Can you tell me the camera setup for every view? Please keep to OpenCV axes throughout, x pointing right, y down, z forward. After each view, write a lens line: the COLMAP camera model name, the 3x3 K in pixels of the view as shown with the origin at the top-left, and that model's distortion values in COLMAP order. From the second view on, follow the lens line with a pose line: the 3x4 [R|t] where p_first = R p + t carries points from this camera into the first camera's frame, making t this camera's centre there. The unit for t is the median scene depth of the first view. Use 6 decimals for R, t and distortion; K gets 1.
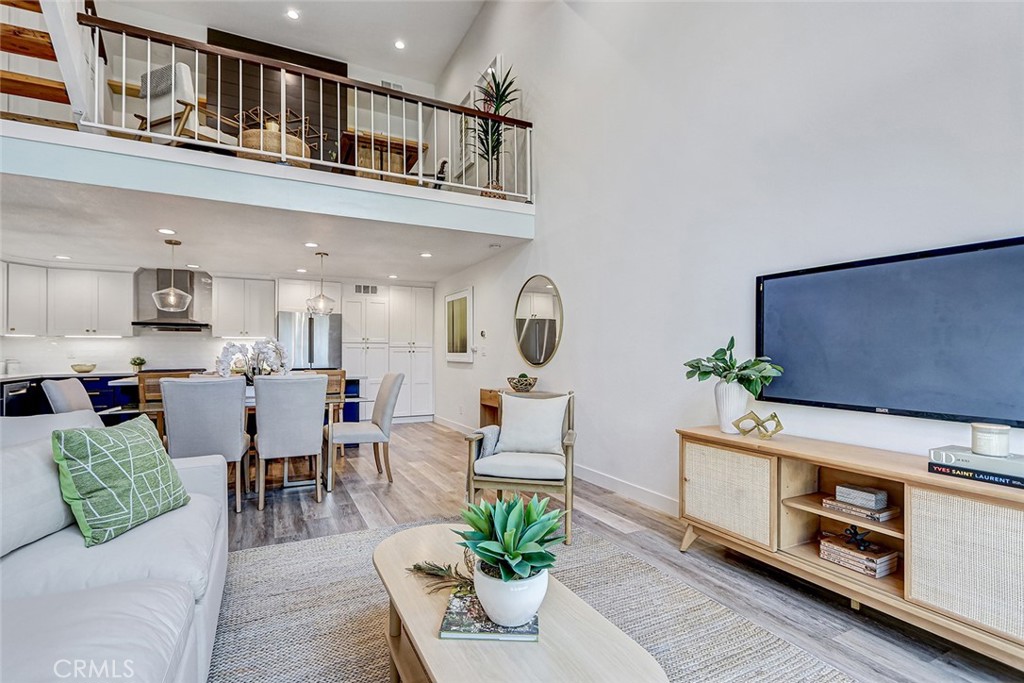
lens RADIAL K [[468.7, 0, 498.1], [0, 468.7, 337.0], [0, 0, 1]] dist [0.003429, -0.001550]
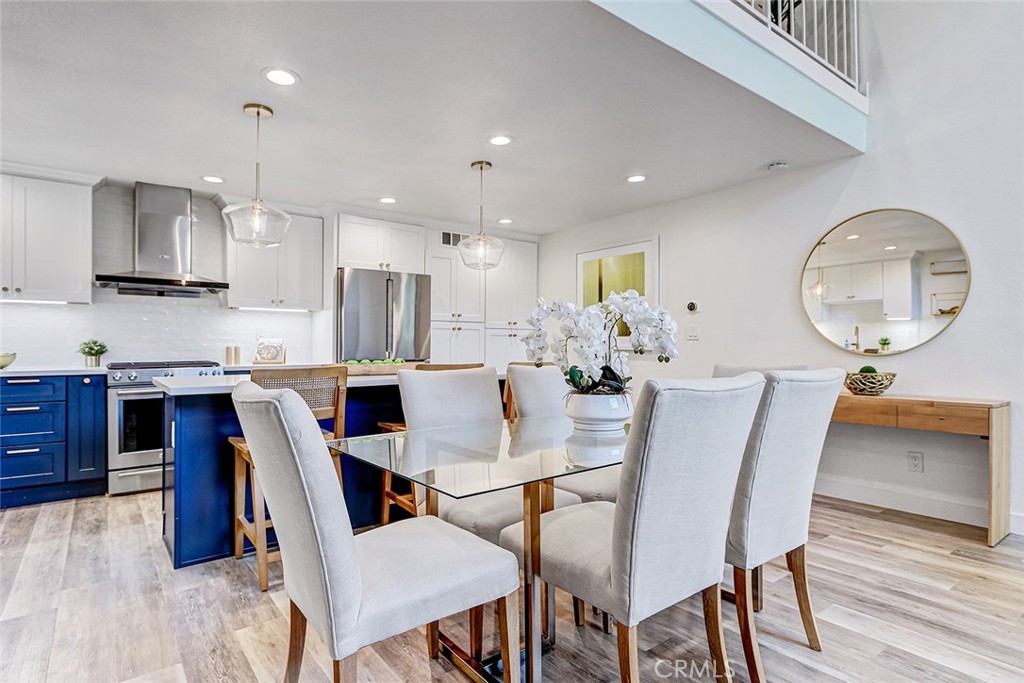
lens RADIAL K [[529.6, 0, 494.2], [0, 529.6, 336.1], [0, 0, 1]] dist [0.006454, -0.004896]
pose [[0.983466, 0.005313, 0.181014, -0.486294], [-0.008926, 0.999777, 0.019150, 0.025285], [-0.180872, -0.020449, 0.983294, 0.344168]]
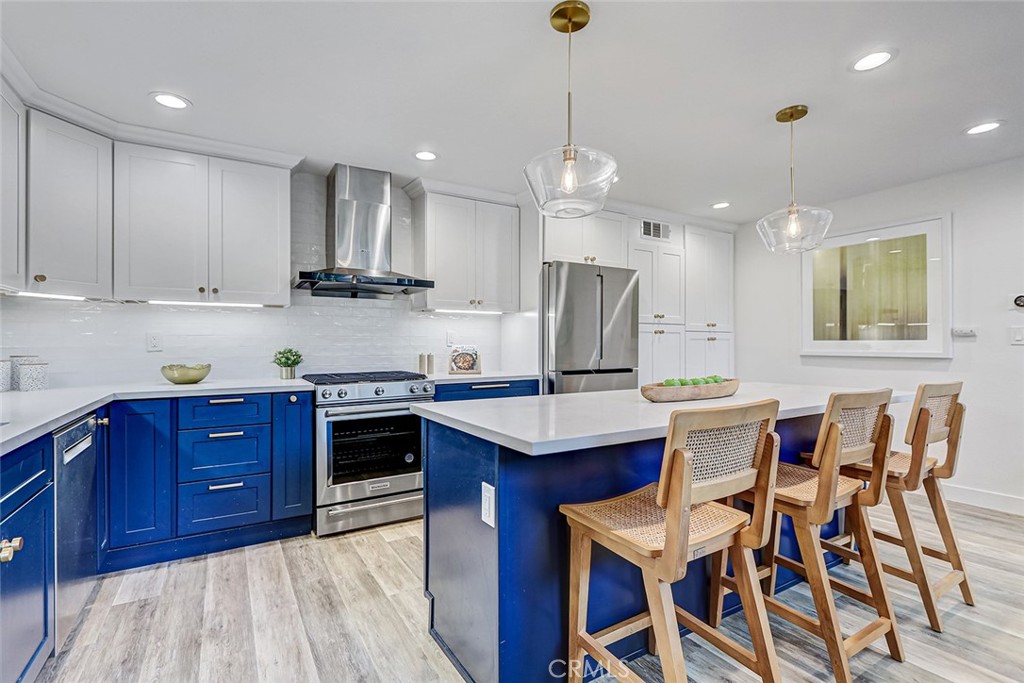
lens RADIAL K [[468.7, 0, 500.9], [0, 468.7, 335.9], [0, 0, 1]] dist [0.003429, -0.001550]
pose [[0.997315, -0.000592, 0.073224, -0.688399], [-0.000626, 0.999862, 0.016620, 0.025050], [-0.073223, -0.016621, 0.997177, 0.589045]]
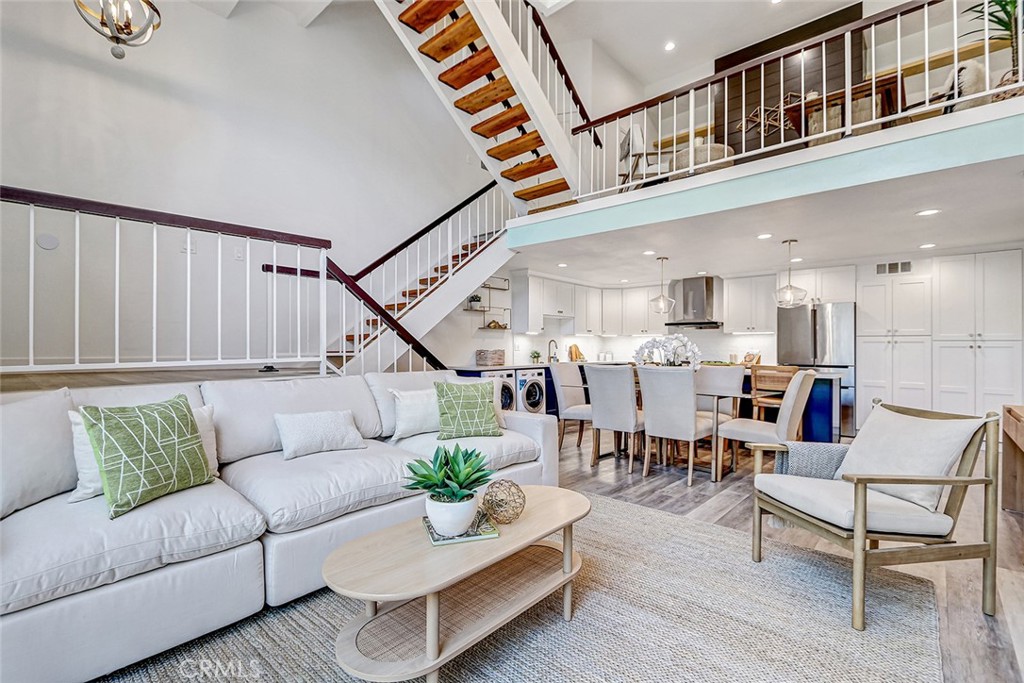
lens RADIAL K [[468.7, 0, 511.6], [0, 468.7, 332.9], [0, 0, 1]] dist [0.003429, -0.001550]
pose [[0.369965, -0.024980, -0.928710, 0.290985], [0.027074, 0.999504, -0.016099, 0.004831], [0.928651, -0.019188, 0.370457, 0.139226]]
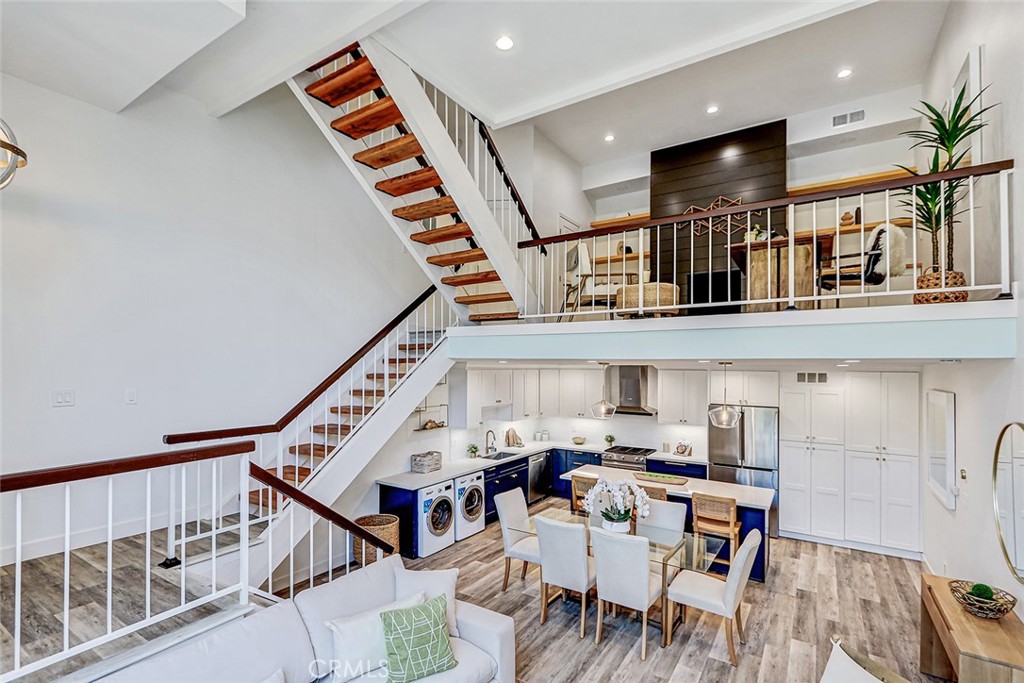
lens RADIAL K [[468.7, 0, 508.6], [0, 468.7, 357.0], [0, 0, 1]] dist [0.003429, -0.001550]
pose [[0.507745, -0.015788, -0.861363, 0.232508], [0.022284, 0.999738, -0.005188, -0.199090], [0.861219, -0.016561, 0.507964, 0.131647]]
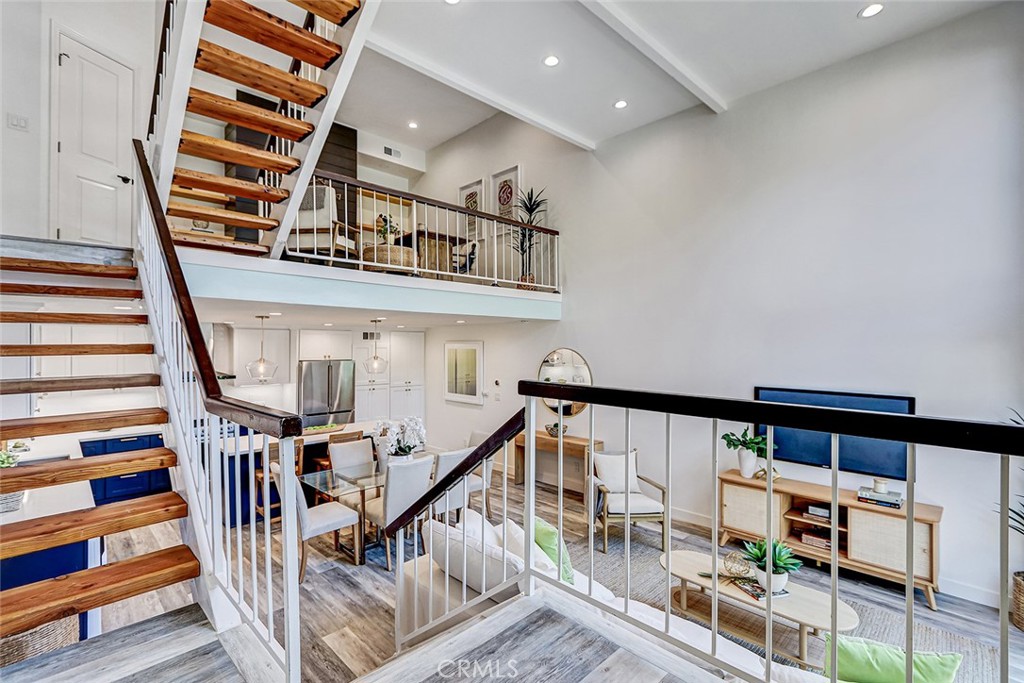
lens RADIAL K [[468.7, 0, 495.9], [0, 468.7, 332.8], [0, 0, 1]] dist [0.003429, -0.001550]
pose [[0.954330, 0.007318, 0.298665, -0.445441], [-0.010428, 0.999907, 0.008821, -0.163722], [-0.298573, -0.011533, 0.954317, -0.194293]]
